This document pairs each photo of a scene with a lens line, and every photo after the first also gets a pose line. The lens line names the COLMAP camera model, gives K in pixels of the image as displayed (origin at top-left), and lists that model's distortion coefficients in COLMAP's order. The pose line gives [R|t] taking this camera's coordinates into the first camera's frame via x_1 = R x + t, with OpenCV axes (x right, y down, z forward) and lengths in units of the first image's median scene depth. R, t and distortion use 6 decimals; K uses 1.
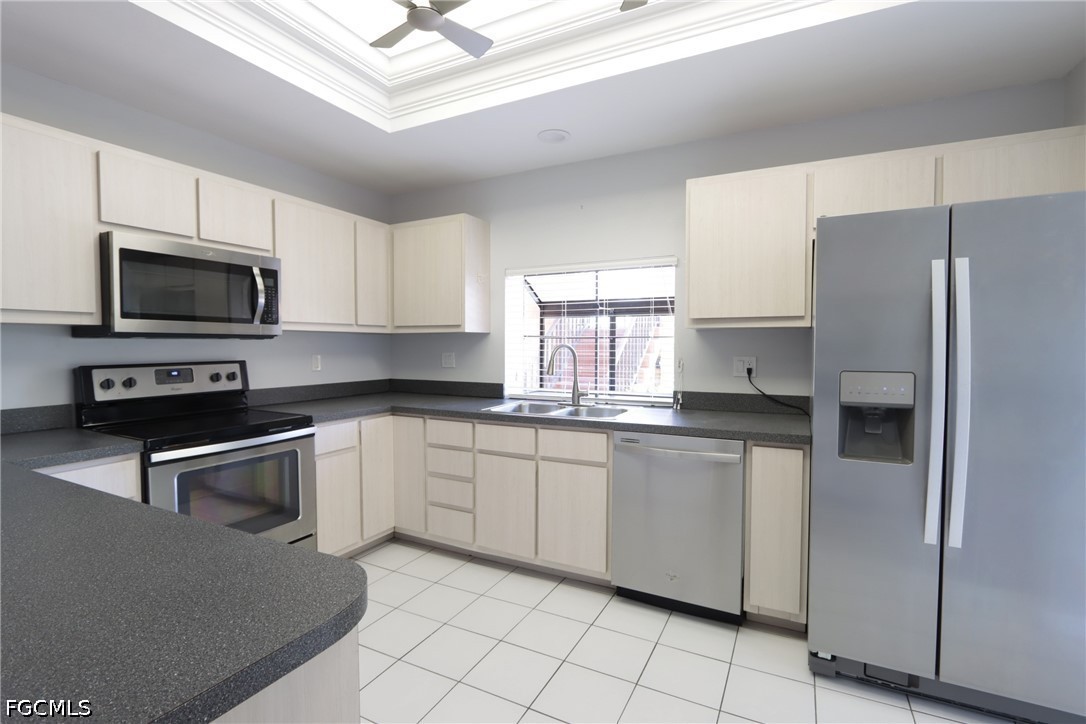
lens RADIAL K [[509.8, 0, 538.2], [0, 509.8, 366.9], [0, 0, 1]] dist [-0.004751, 0.002017]
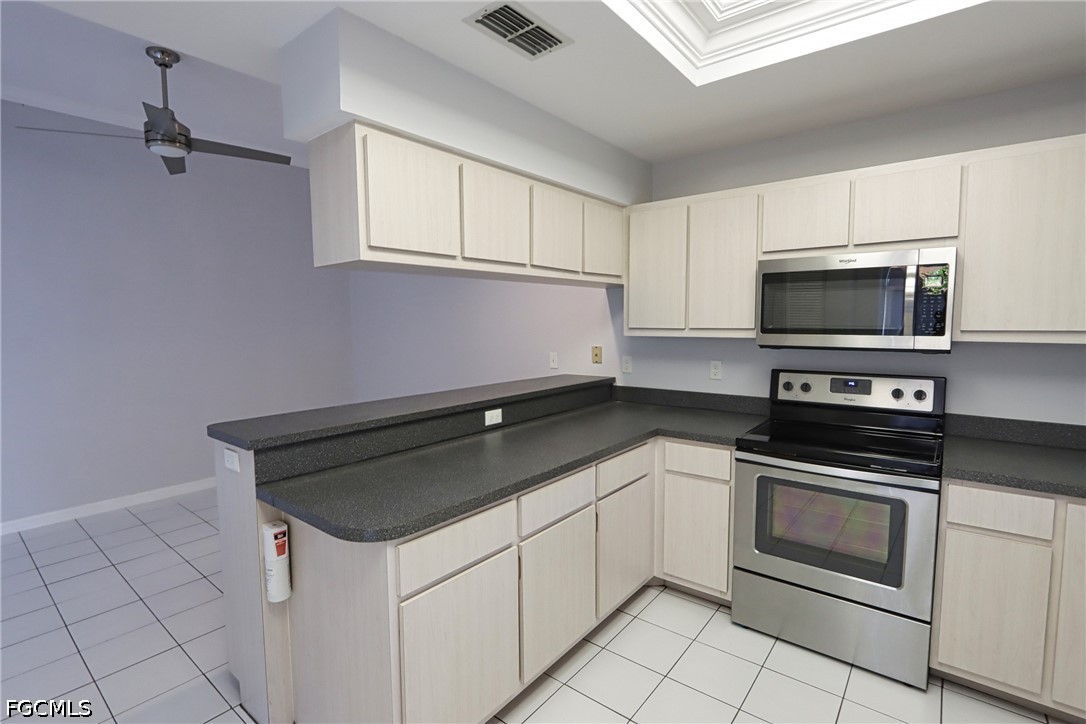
lens RADIAL K [[509.8, 0, 537.3], [0, 509.8, 362.0], [0, 0, 1]] dist [-0.004751, 0.002017]
pose [[-0.183721, 0.079553, -0.979754, 0.326202], [-0.041001, 0.995232, 0.088499, -0.081928], [0.982123, 0.056430, -0.179583, 0.512749]]
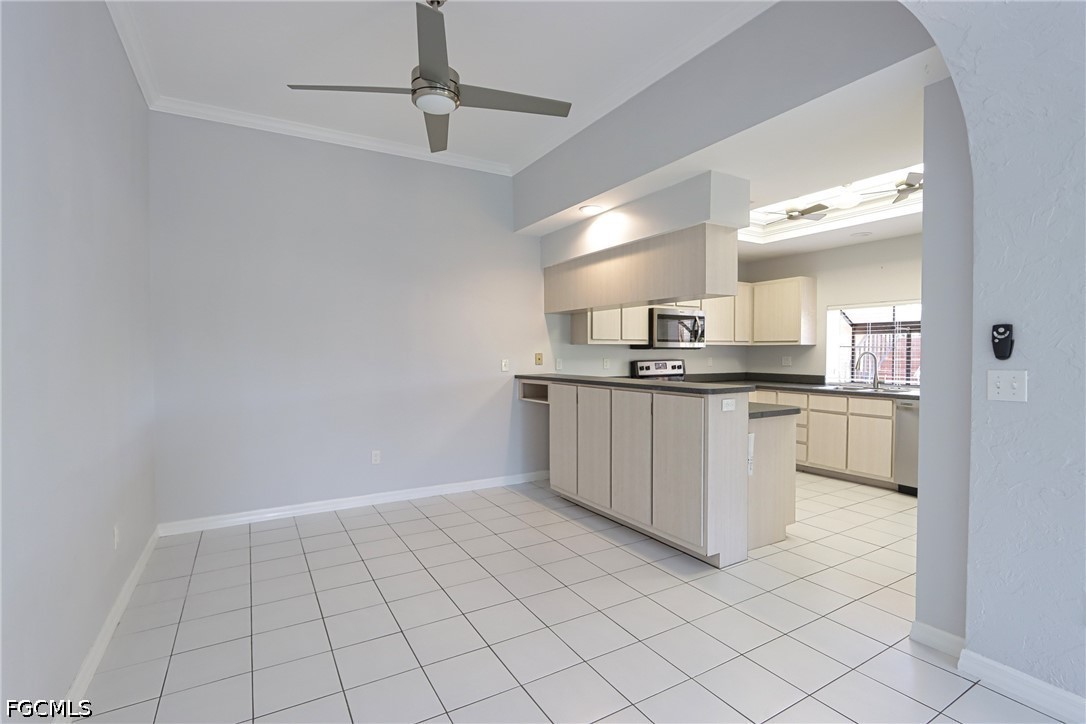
lens RADIAL K [[509.8, 0, 539.5], [0, 509.8, 362.4], [0, 0, 1]] dist [-0.004751, 0.002017]
pose [[0.848766, 0.009699, -0.528680, 0.021125], [-0.022036, 0.999612, -0.017039, 0.046677], [0.528310, 0.026112, 0.848650, -1.066335]]
